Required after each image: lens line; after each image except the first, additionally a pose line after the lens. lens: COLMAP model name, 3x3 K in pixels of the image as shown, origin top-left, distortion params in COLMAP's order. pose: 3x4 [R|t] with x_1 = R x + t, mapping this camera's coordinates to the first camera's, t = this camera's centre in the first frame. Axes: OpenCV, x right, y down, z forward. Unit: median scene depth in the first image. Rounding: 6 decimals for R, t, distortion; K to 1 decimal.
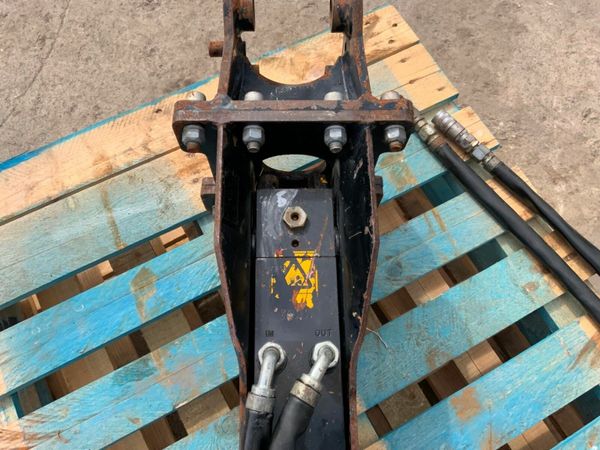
lens RADIAL K [[499.3, 0, 300.8], [0, 499.3, 220.9], [0, 0, 1]] dist [0.071667, -0.139310]
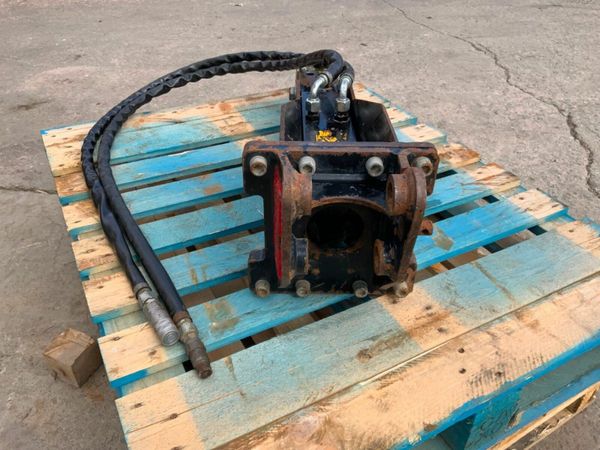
lens RADIAL K [[499.3, 0, 300.8], [0, 499.3, 220.9], [0, 0, 1]] dist [0.071667, -0.139310]
pose [[-0.999050, -0.038352, -0.020672, 0.074920], [-0.010450, -0.249703, 0.968266, -1.058480], [-0.042297, 0.967563, 0.249065, 0.629117]]
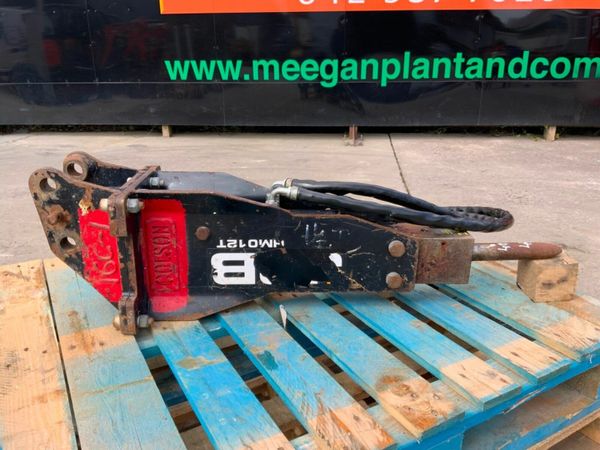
lens RADIAL K [[495.7, 0, 301.9], [0, 495.7, 215.6], [0, 0, 1]] dist [0.117480, -0.257706]
pose [[-0.020450, -0.326367, 0.945022, -1.237980], [0.929433, 0.342107, 0.138261, 0.084400], [-0.368423, 0.881163, 0.296340, 0.276894]]
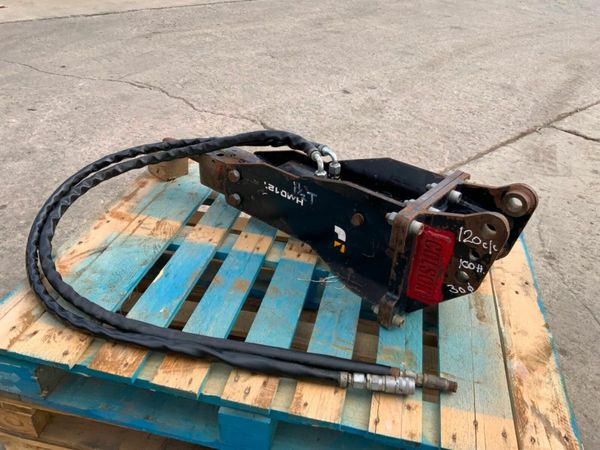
lens RADIAL K [[499.3, 0, 300.8], [0, 499.3, 220.9], [0, 0, 1]] dist [0.071667, -0.139310]
pose [[-0.648939, 0.353628, -0.673666, 1.096745], [-0.731063, -0.044530, 0.680855, -0.776318], [0.210771, 0.934326, 0.287421, 0.348973]]
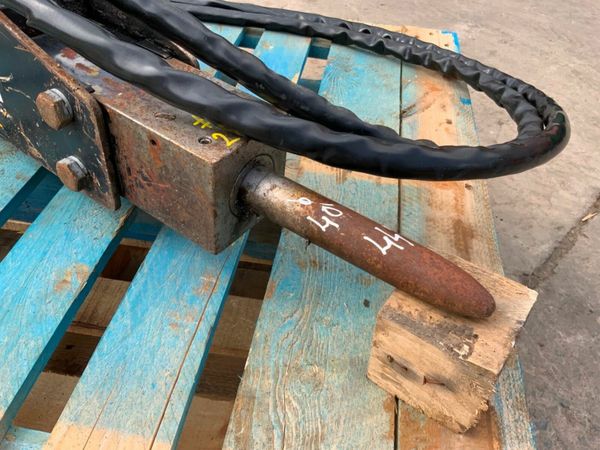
lens RADIAL K [[497.1, 0, 300.7], [0, 497.1, 228.7], [0, 0, 1]] dist [0.079699, -0.150730]
pose [[0.600629, -0.531769, 0.597048, -0.313443], [0.717581, 0.687854, -0.109239, 0.840591], [-0.352592, 0.494043, 0.794733, 0.179675]]
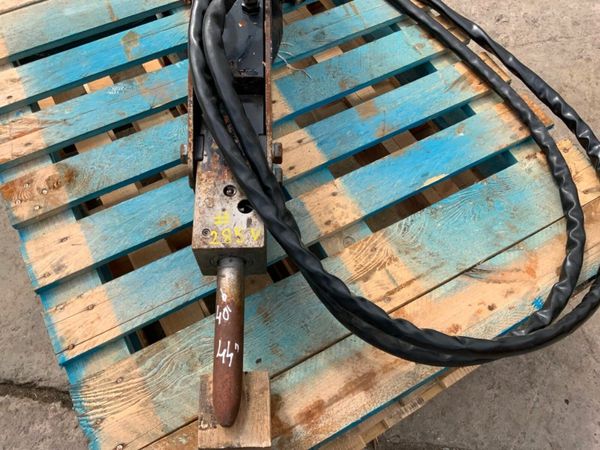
lens RADIAL K [[497.1, 0, 300.7], [0, 497.1, 228.7], [0, 0, 1]] dist [0.079699, -0.150730]
pose [[0.999868, -0.005838, 0.015180, 0.113808], [0.007317, 0.995033, -0.099278, 0.740659], [-0.014525, 0.099376, 0.994944, -0.281908]]
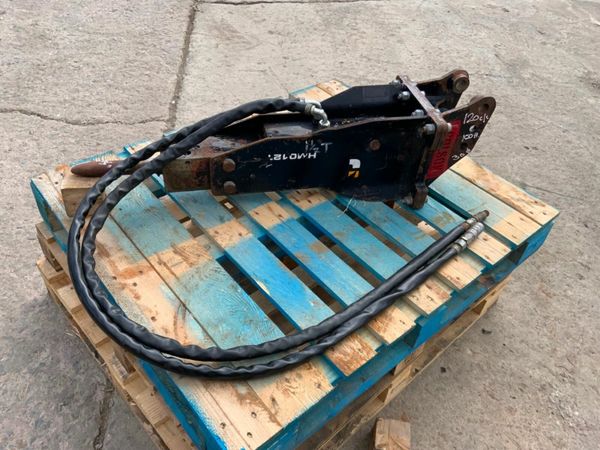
lens RADIAL K [[499.3, 0, 300.8], [0, 499.3, 220.9], [0, 0, 1]] dist [0.071667, -0.139310]
pose [[0.210358, 0.649413, -0.730762, 1.392926], [-0.937701, 0.345458, 0.037074, 0.296088], [0.276524, 0.677437, 0.681625, -0.253981]]
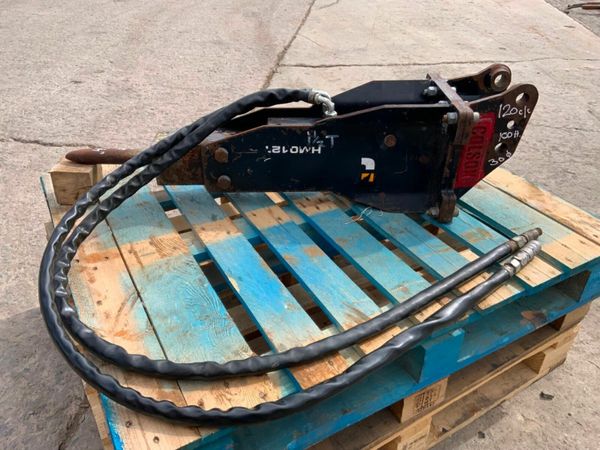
lens RADIAL K [[499.3, 0, 300.8], [0, 499.3, 220.9], [0, 0, 1]] dist [0.071667, -0.139310]
pose [[0.018810, 0.521217, -0.853217, 1.410228], [-0.937420, 0.305955, 0.166237, 0.112262], [0.347691, 0.796696, 0.494354, 0.156323]]
